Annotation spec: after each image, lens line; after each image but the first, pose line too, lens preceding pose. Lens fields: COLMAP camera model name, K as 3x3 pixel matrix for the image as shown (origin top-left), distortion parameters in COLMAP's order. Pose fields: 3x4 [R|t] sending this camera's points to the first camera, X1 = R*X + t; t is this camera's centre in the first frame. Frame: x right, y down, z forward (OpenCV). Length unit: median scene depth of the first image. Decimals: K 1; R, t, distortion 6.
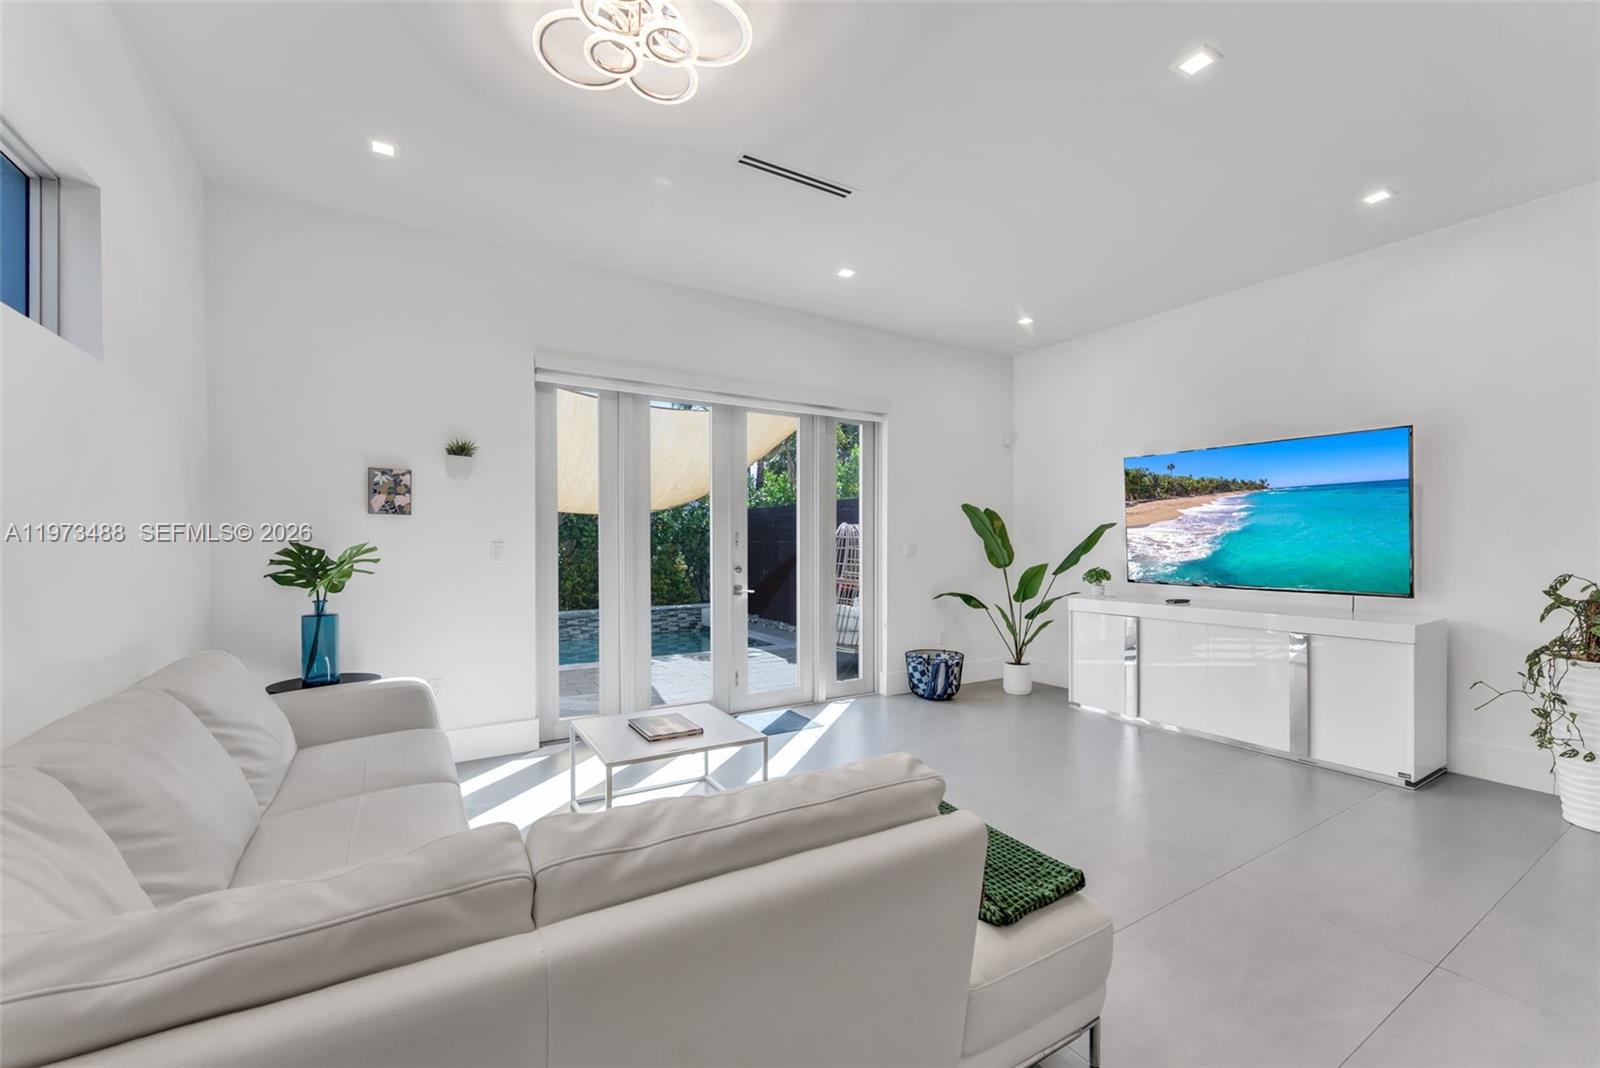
lens RADIAL K [[643.9, 0, 801.8], [0, 643.9, 542.2], [0, 0, 1]] dist [-0.001630, -0.000683]
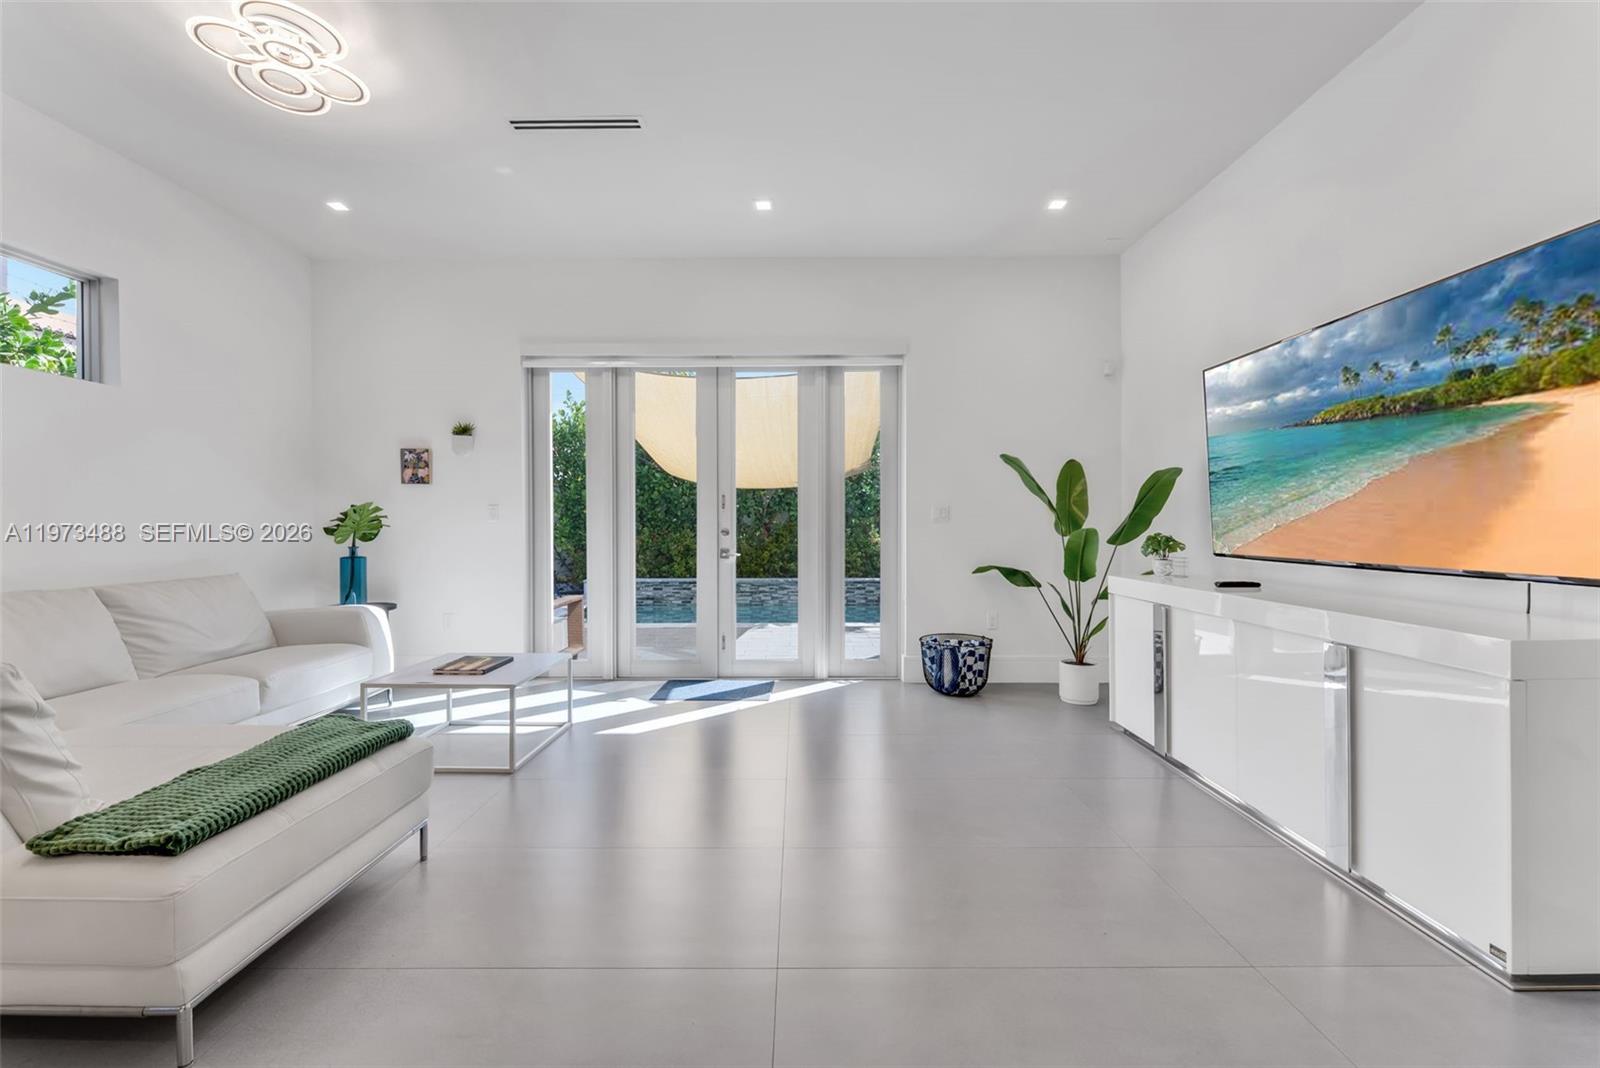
lens RADIAL K [[643.9, 0, 793.2], [0, 643.9, 524.6], [0, 0, 1]] dist [-0.001630, -0.000683]
pose [[0.851820, -0.000870, -0.523834, 0.483208], [0.002889, 0.999991, 0.003038, 0.026276], [0.523827, -0.004102, 0.851815, 0.203755]]
